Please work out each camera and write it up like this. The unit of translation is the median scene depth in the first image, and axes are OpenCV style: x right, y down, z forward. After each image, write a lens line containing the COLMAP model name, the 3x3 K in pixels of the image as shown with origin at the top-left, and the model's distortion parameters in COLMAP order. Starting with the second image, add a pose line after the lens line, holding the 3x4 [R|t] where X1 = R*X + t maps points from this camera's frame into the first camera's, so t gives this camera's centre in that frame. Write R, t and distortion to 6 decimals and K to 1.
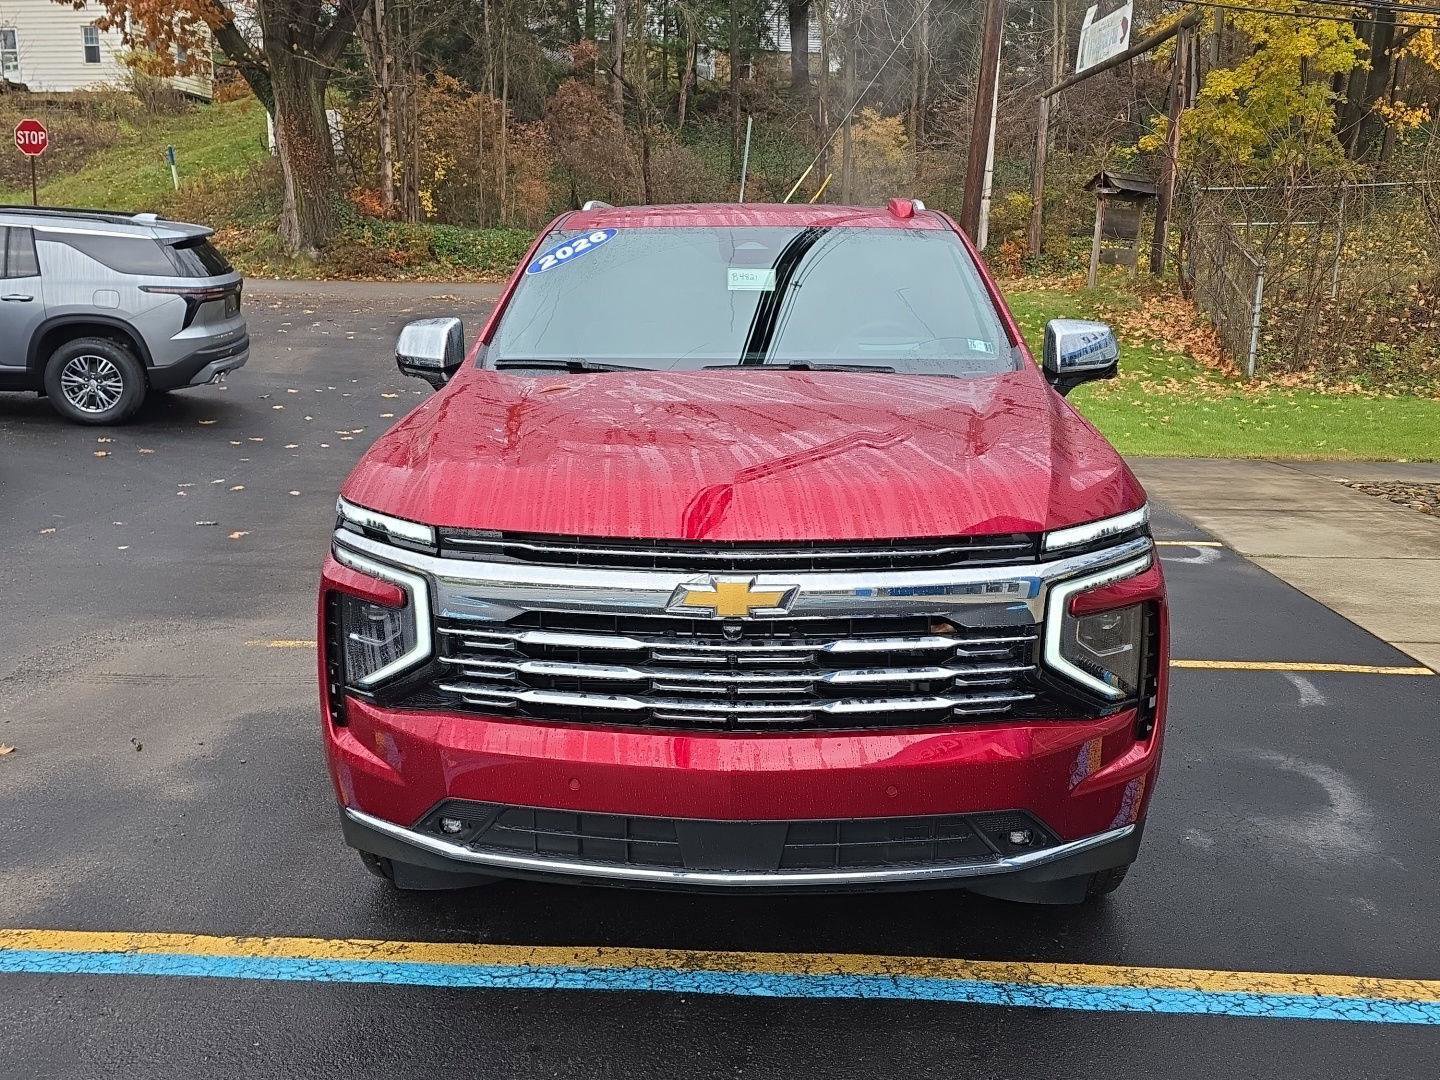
lens RADIAL K [[1278.8, 0, 714.6], [0, 1278.8, 530.2], [0, 0, 1]] dist [0.088852, -0.104604]
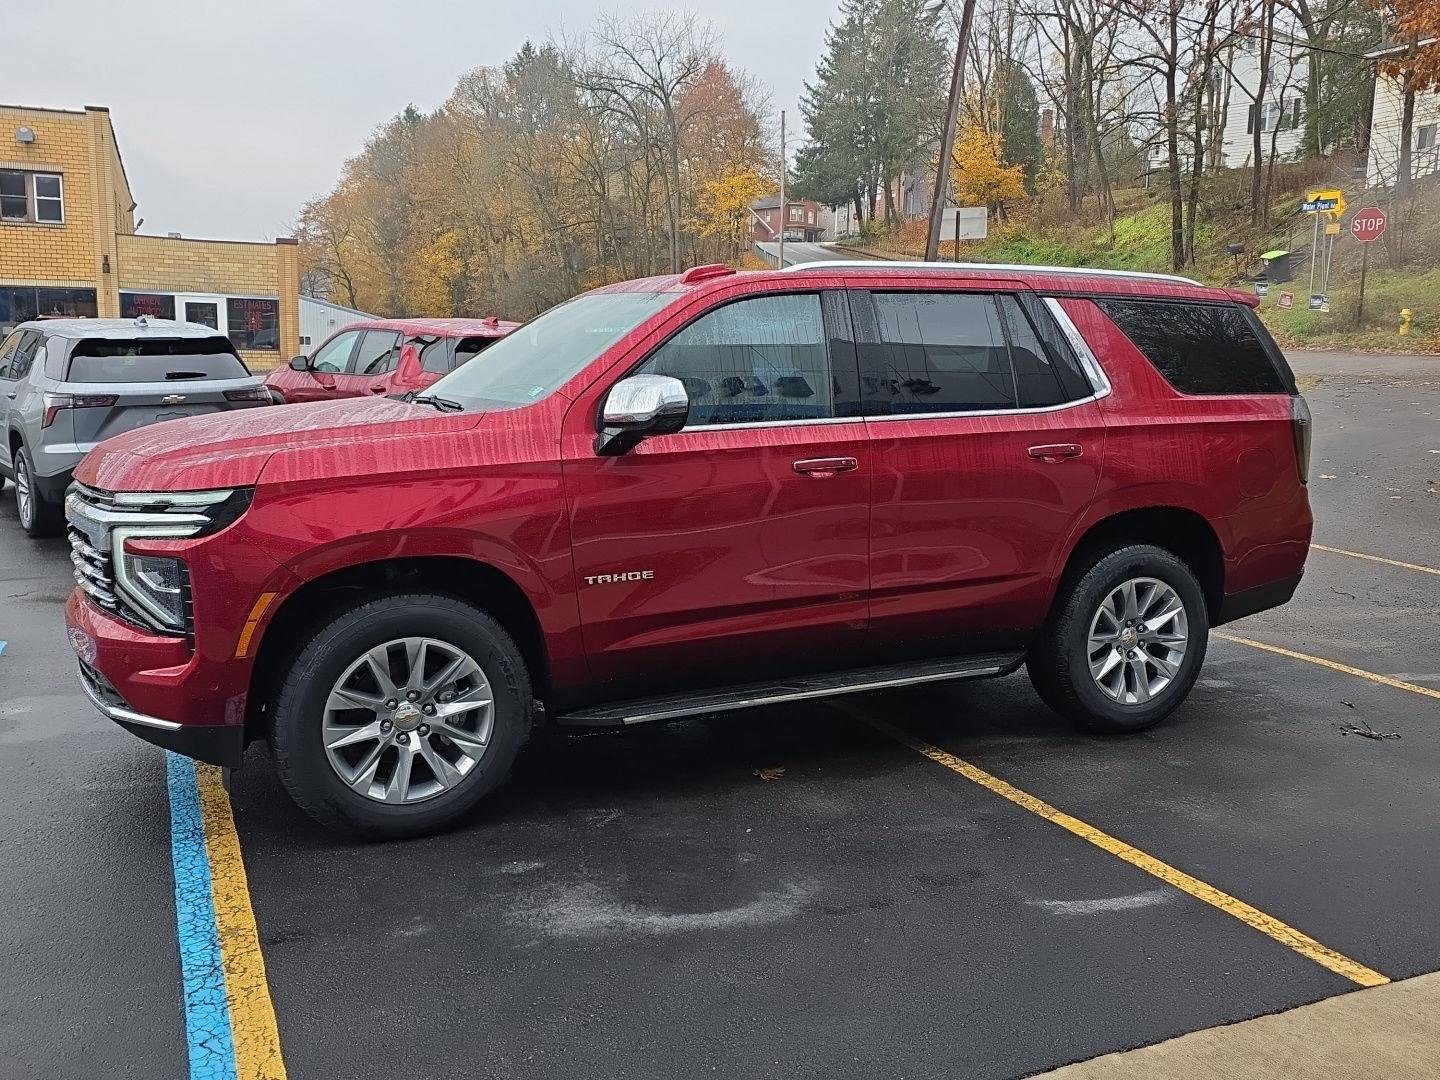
lens RADIAL K [[1278.8, 0, 713.4], [0, 1278.8, 543.6], [0, 0, 1]] dist [0.088852, -0.104604]
pose [[0.465838, 0.131859, -0.874990, 1.628417], [-0.178557, 0.982501, 0.052999, -0.122689], [0.866667, 0.131547, 0.481231, 0.748690]]
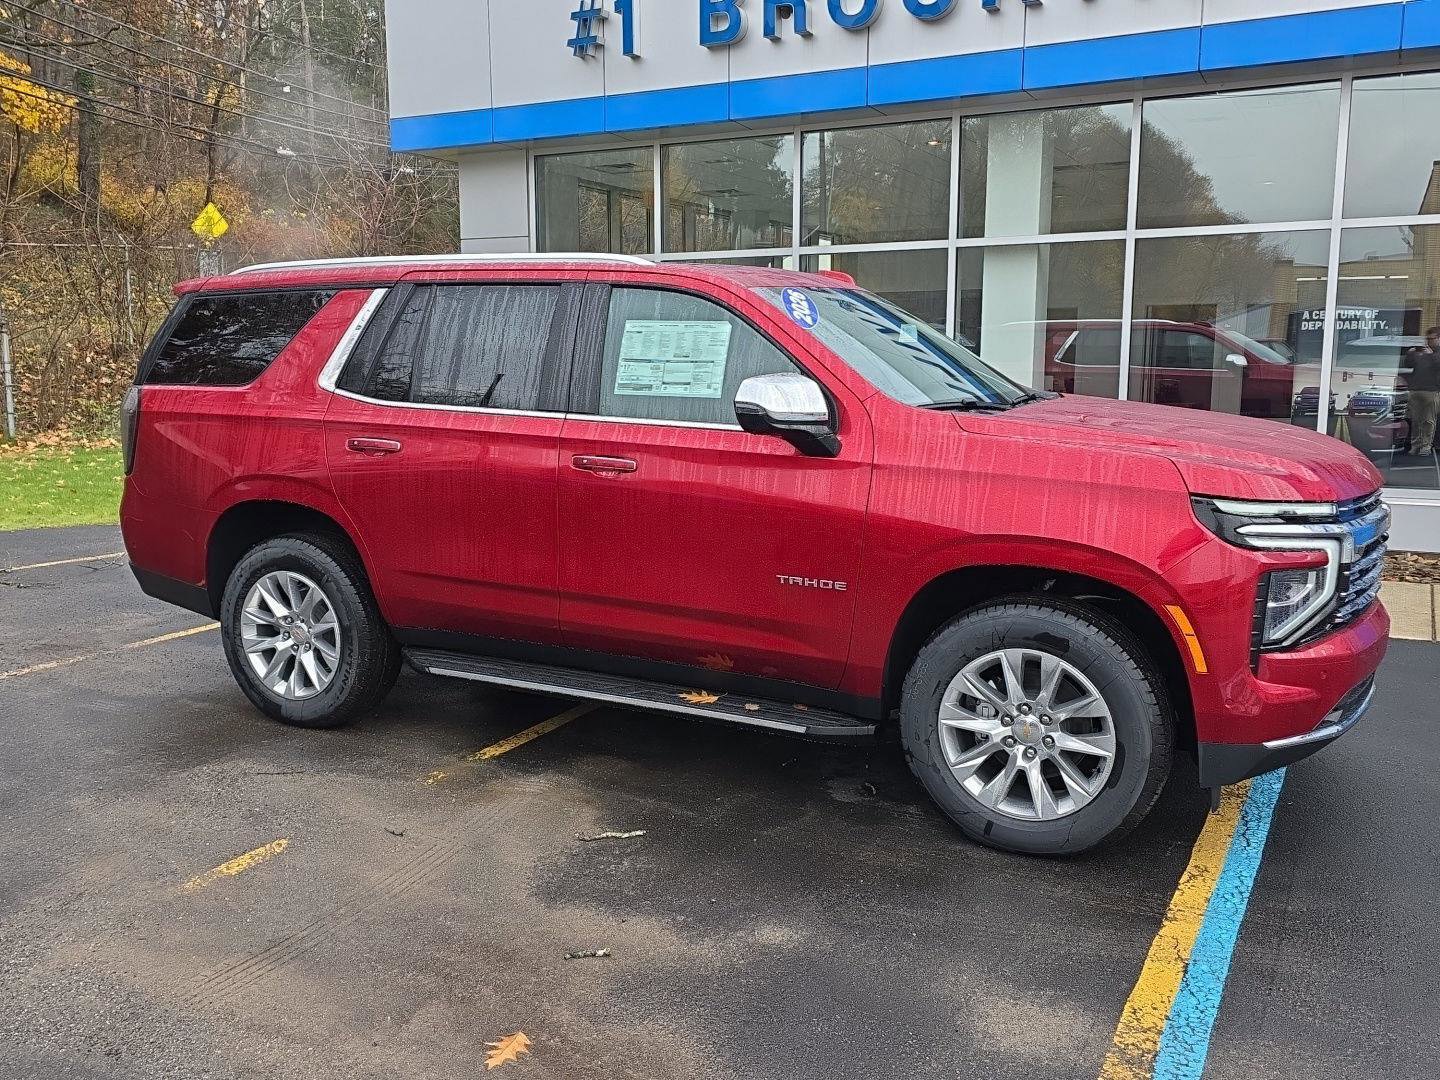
lens RADIAL K [[1278.8, 0, 718.0], [0, 1278.8, 539.2], [0, 0, 1]] dist [0.088852, -0.104604]
pose [[0.408475, -0.143014, 0.901496, -1.553279], [0.176844, 0.981335, 0.075550, -0.166224], [-0.895474, 0.128564, 0.426142, 0.869752]]
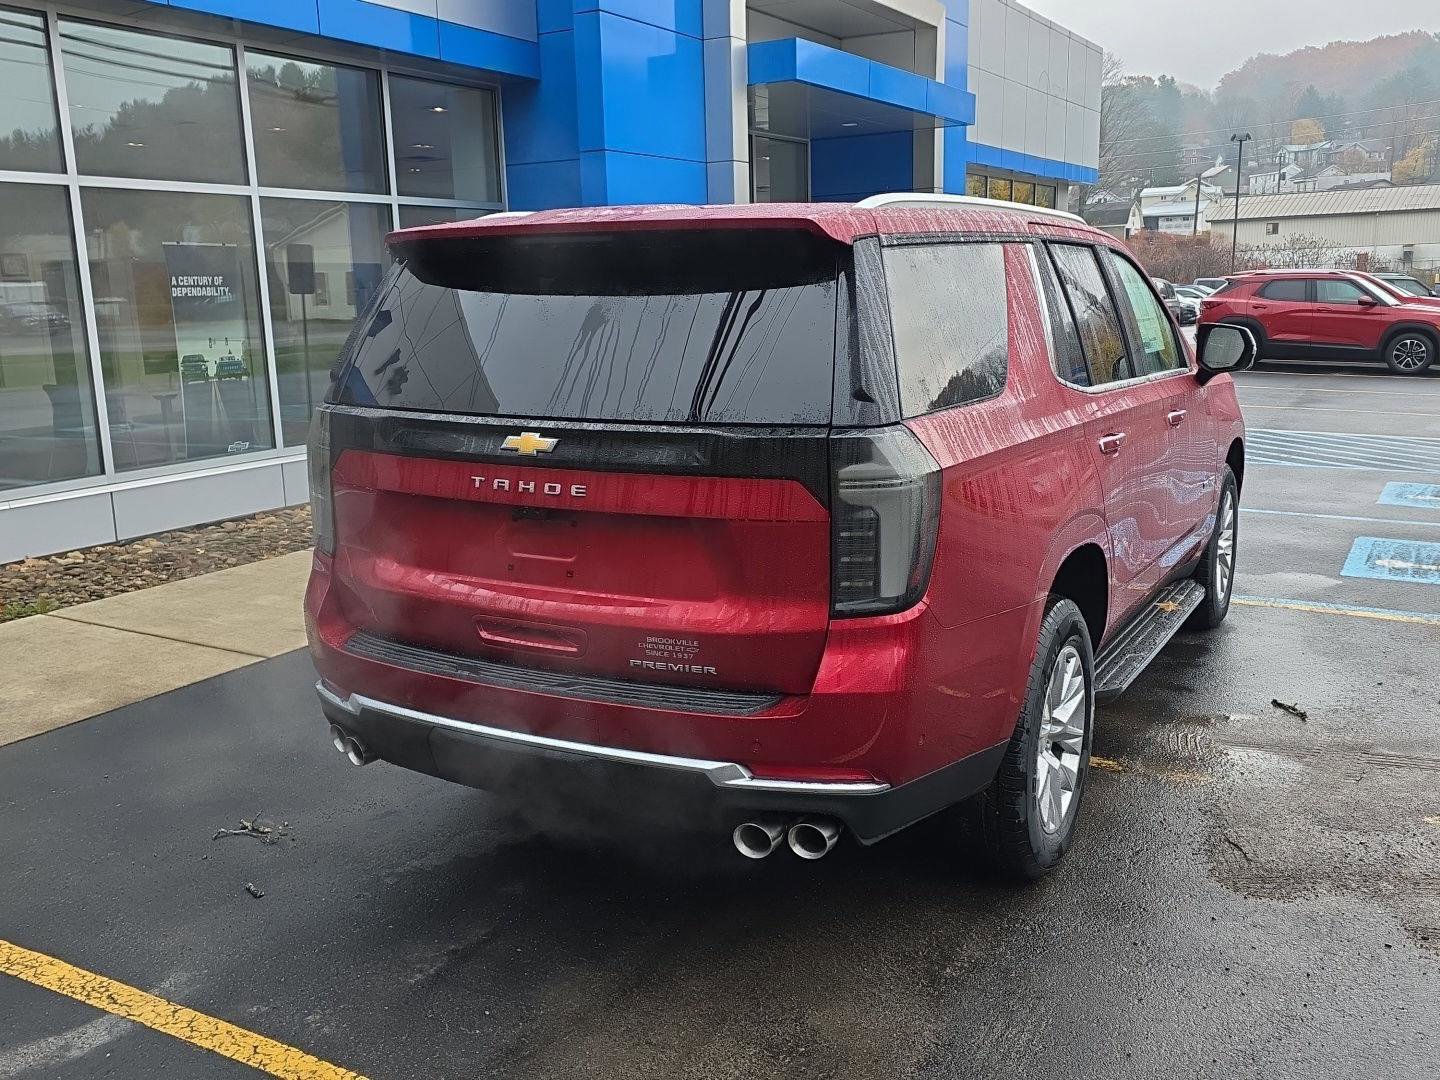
lens RADIAL K [[1278.8, 0, 710.1], [0, 1278.8, 545.4], [0, 0, 1]] dist [0.088852, -0.104604]
pose [[-0.891498, -0.078044, 0.446251, -0.481971], [0.101368, 0.925707, 0.364405, -0.653620], [-0.441538, 0.370102, -0.817355, 3.203547]]
